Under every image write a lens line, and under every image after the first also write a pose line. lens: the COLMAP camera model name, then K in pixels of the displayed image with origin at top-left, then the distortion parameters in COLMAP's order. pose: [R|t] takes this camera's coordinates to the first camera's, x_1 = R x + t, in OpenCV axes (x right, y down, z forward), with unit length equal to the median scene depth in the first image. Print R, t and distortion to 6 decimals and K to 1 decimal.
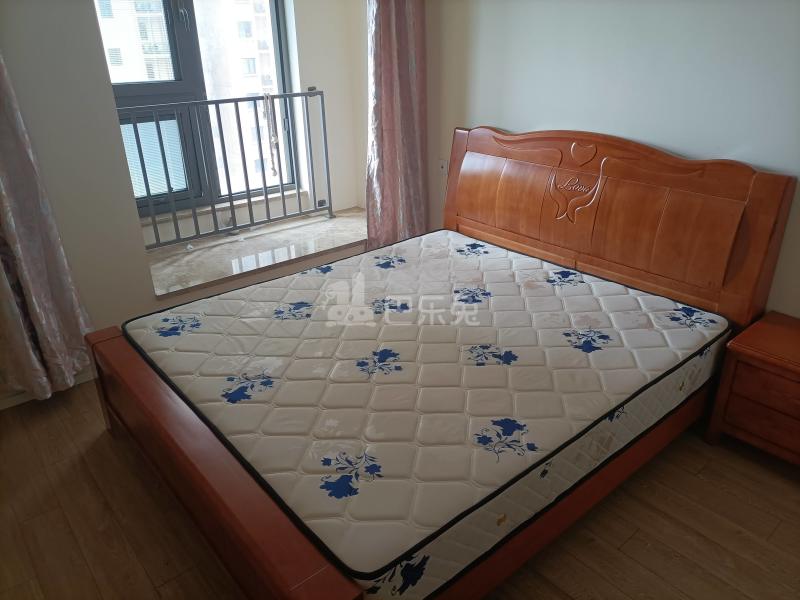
lens RADIAL K [[589.0, 0, 403.2], [0, 589.0, 302.2], [0, 0, 1]] dist [0.062237, -0.076332]
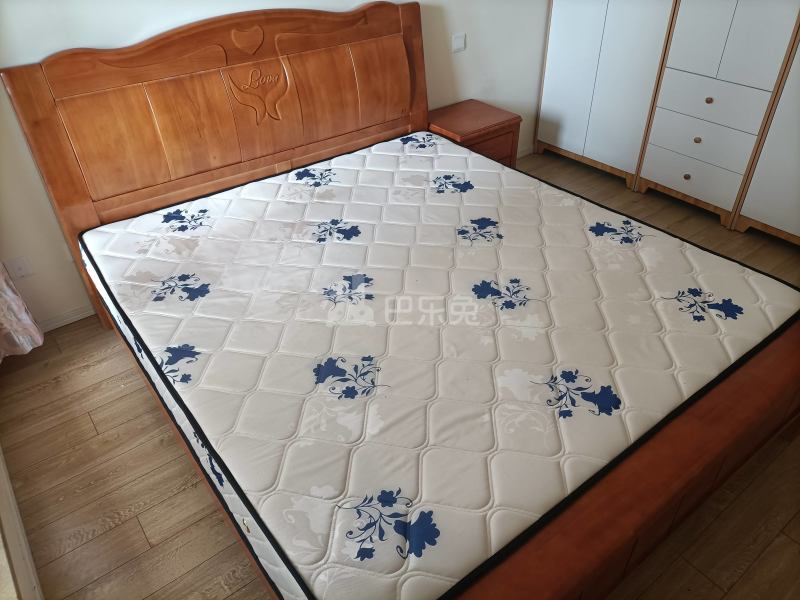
lens RADIAL K [[589.0, 0, 404.5], [0, 589.0, 297.7], [0, 0, 1]] dist [0.062237, -0.076332]
pose [[0.047889, -0.574509, 0.817096, -0.578437], [0.435745, 0.748106, 0.500463, -0.297647], [-0.898795, 0.332079, 0.286166, 0.671307]]
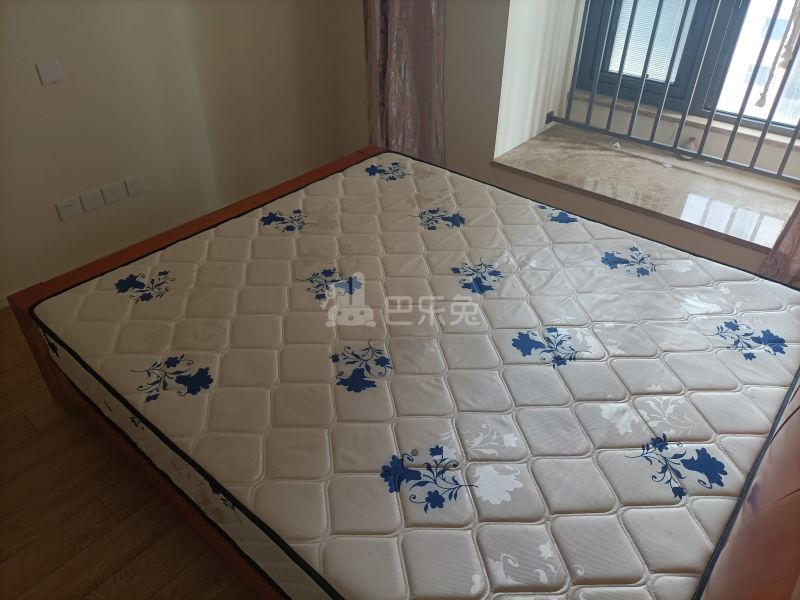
lens RADIAL K [[589.0, 0, 399.3], [0, 589.0, 296.9], [0, 0, 1]] dist [0.062237, -0.076332]
pose [[0.157673, 0.598132, -0.785734, 0.534603], [-0.424476, 0.759477, 0.492965, -0.284384], [0.891605, 0.255798, 0.373642, 0.574441]]
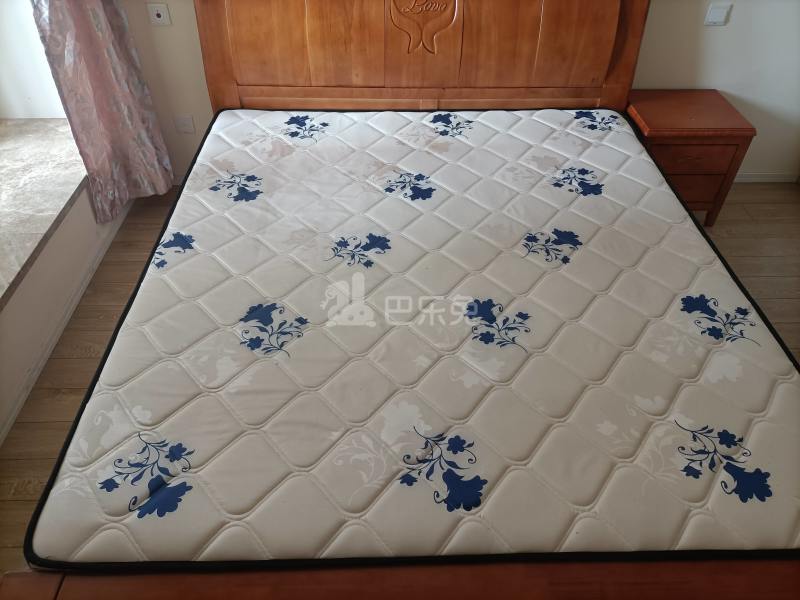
lens RADIAL K [[589.0, 0, 401.9], [0, 589.0, 298.6], [0, 0, 1]] dist [0.062237, -0.076332]
pose [[0.621874, -0.507854, 0.596119, -0.402635], [0.305044, 0.858179, 0.412888, -0.196604], [-0.721263, -0.074922, 0.688597, 0.443651]]
